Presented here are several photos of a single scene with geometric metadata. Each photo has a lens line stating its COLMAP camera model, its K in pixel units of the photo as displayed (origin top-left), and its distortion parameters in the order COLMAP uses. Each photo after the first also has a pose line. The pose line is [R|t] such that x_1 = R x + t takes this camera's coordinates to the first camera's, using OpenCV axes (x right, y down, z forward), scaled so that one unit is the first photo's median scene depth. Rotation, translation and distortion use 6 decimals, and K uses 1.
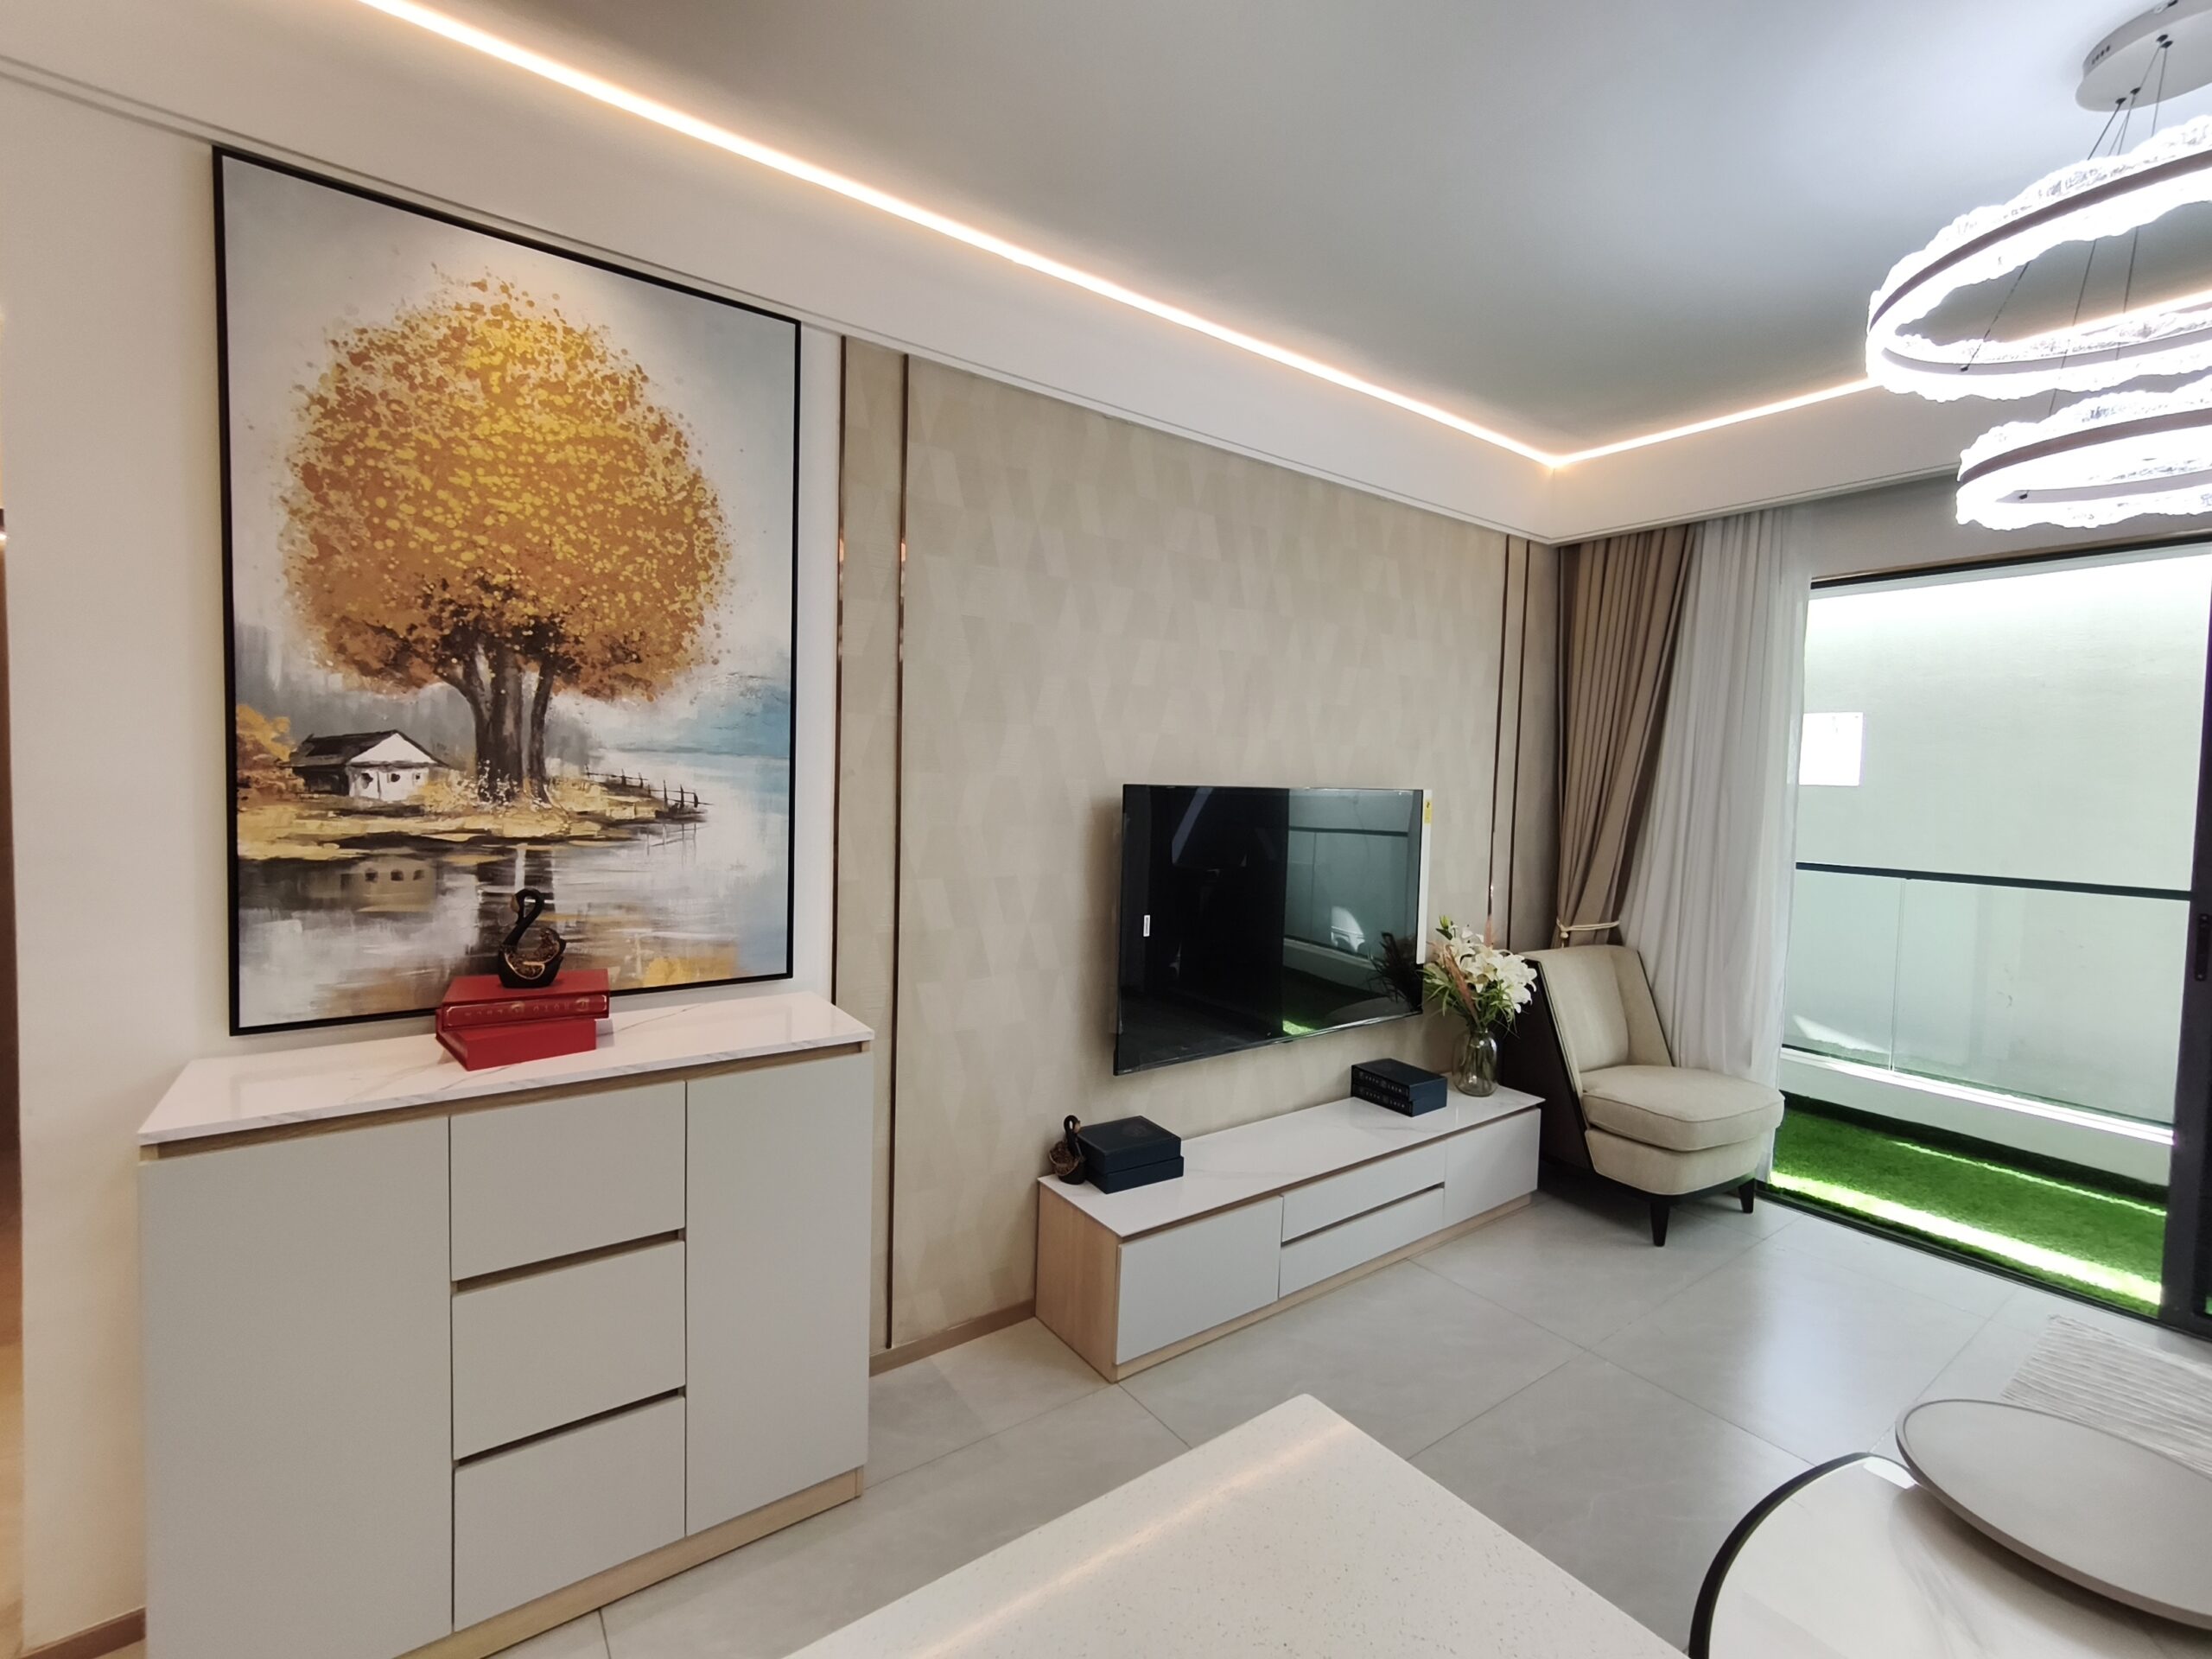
lens RADIAL K [[981.9, 0, 1106.0], [0, 981.9, 829.5], [0, 0, 1]] dist [0.001622, 0.000361]
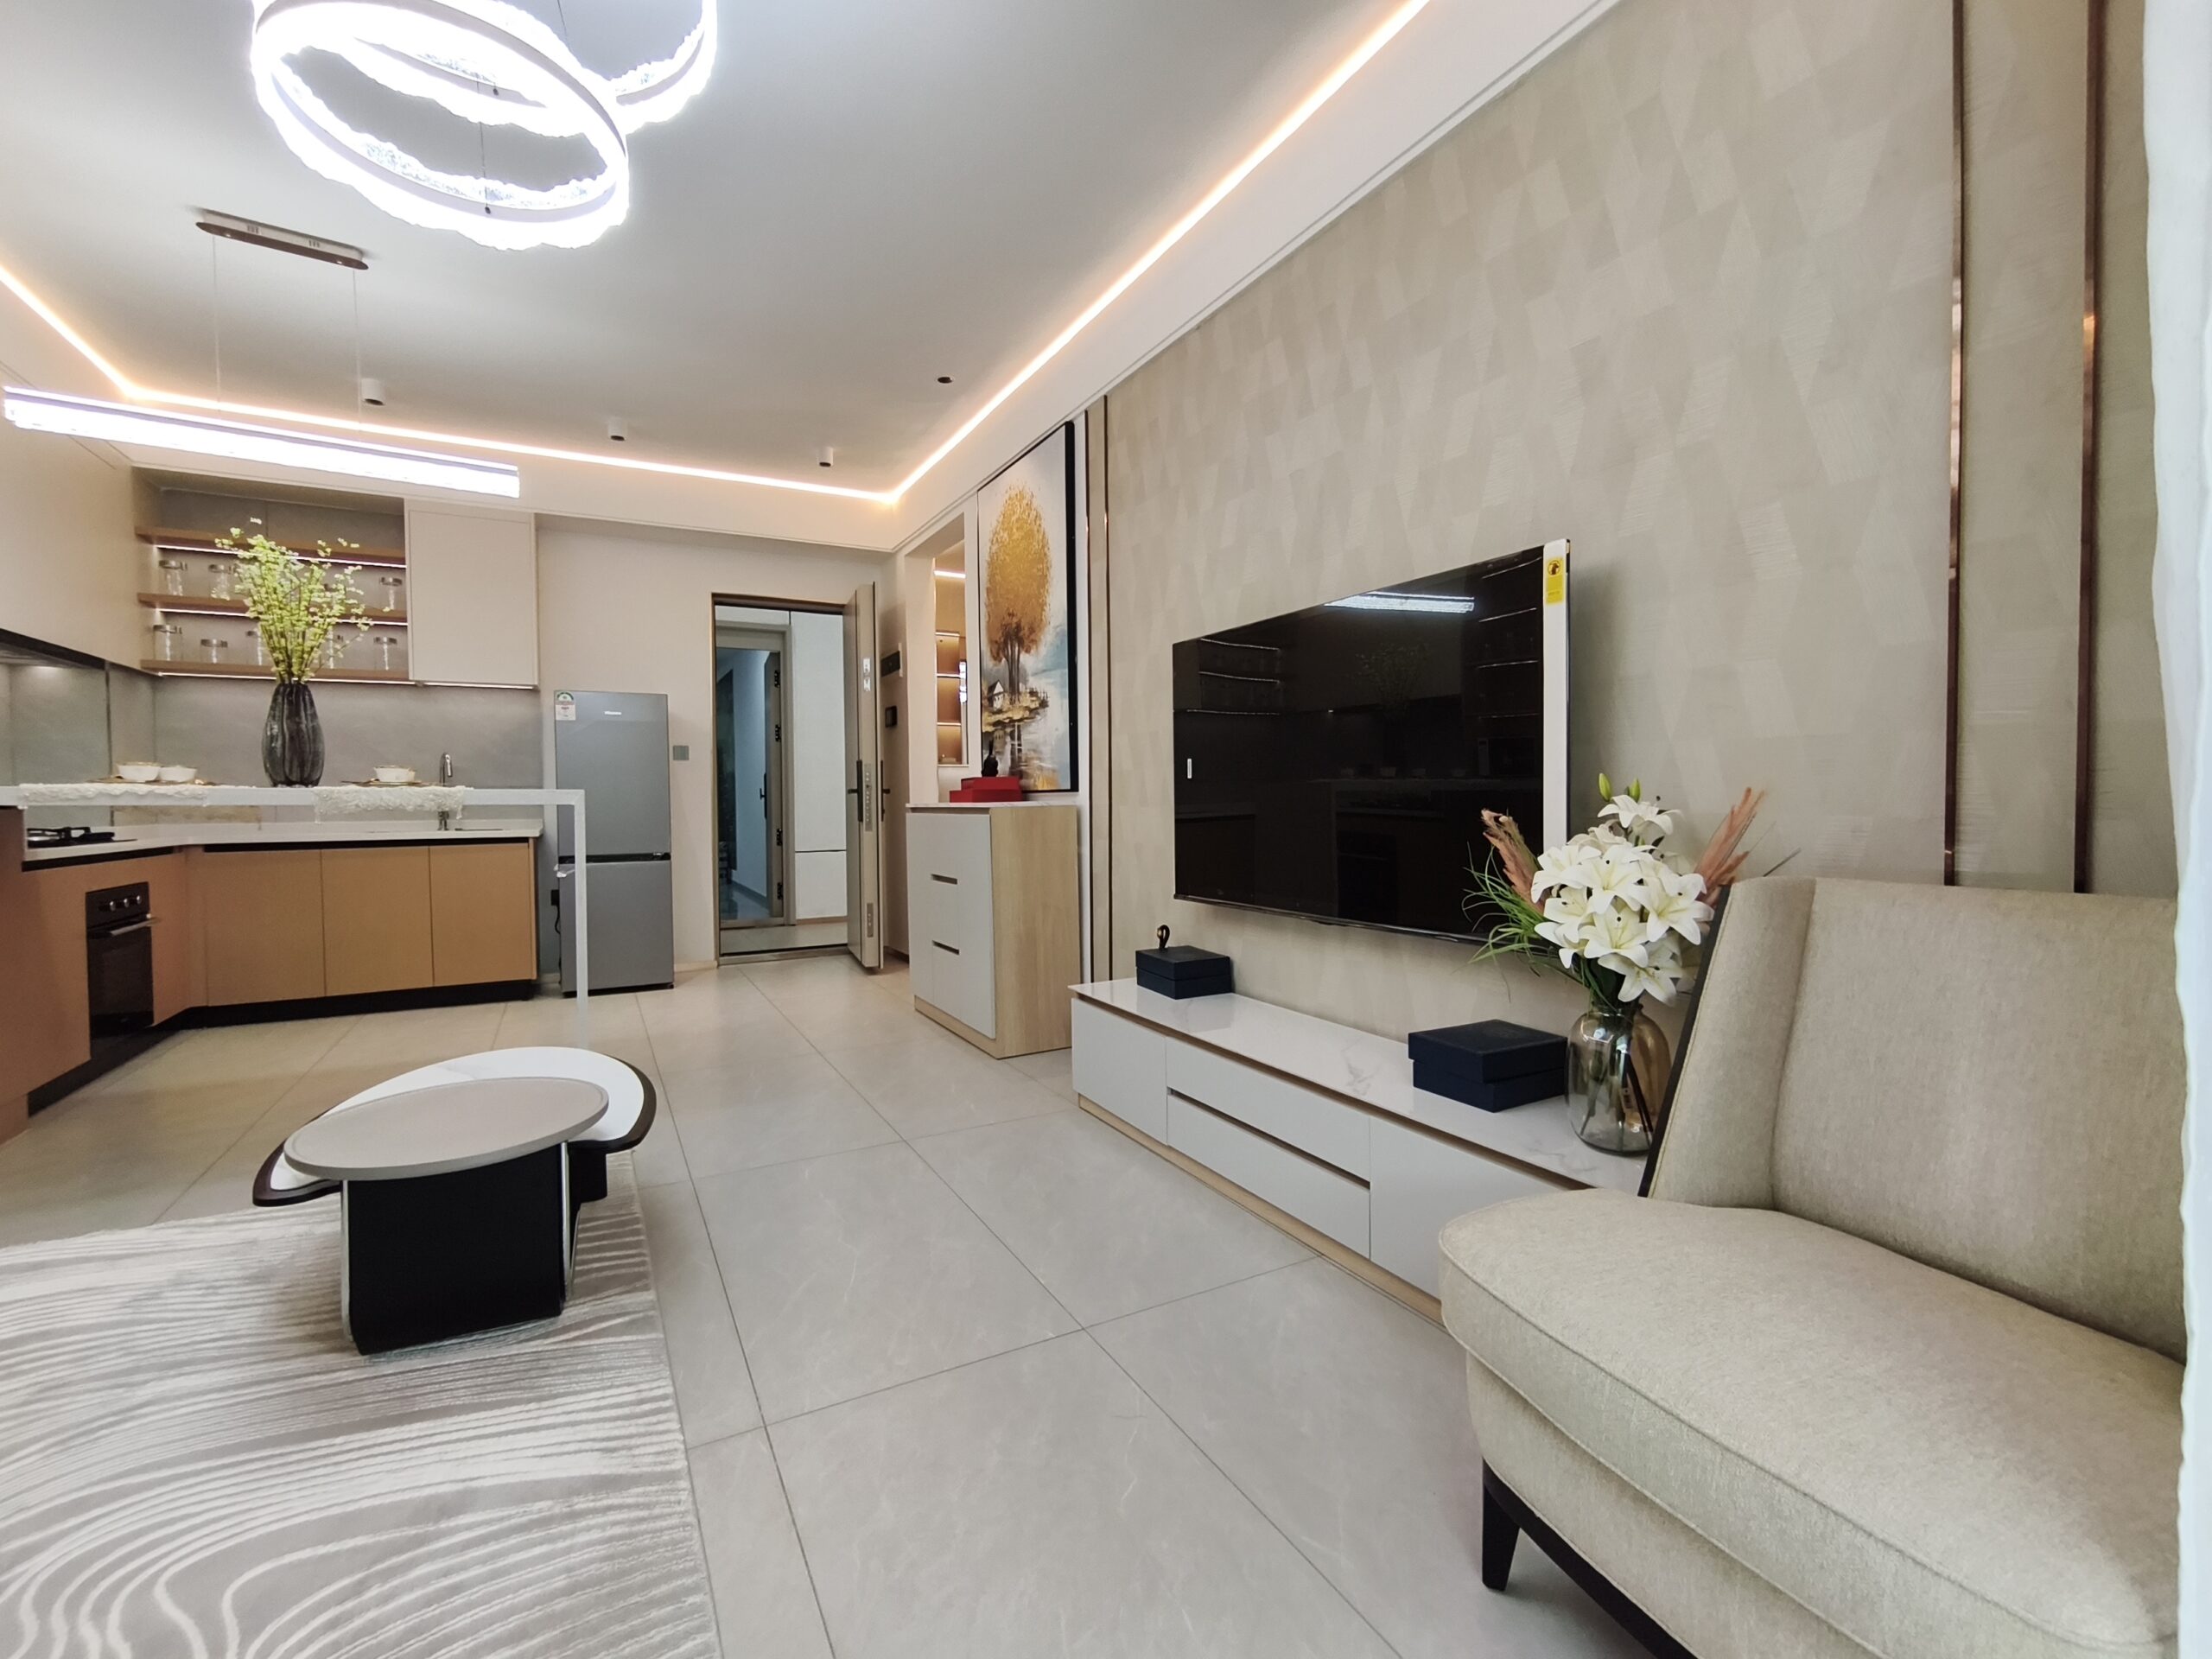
lens RADIAL K [[981.9, 0, 1106.0], [0, 981.9, 829.5], [0, 0, 1]] dist [0.001622, 0.000361]
pose [[-0.136064, 0.006099, -0.990681, 1.408606], [-0.045787, 0.998874, 0.012438, 0.193215], [0.989641, 0.047052, -0.135631, 1.301109]]
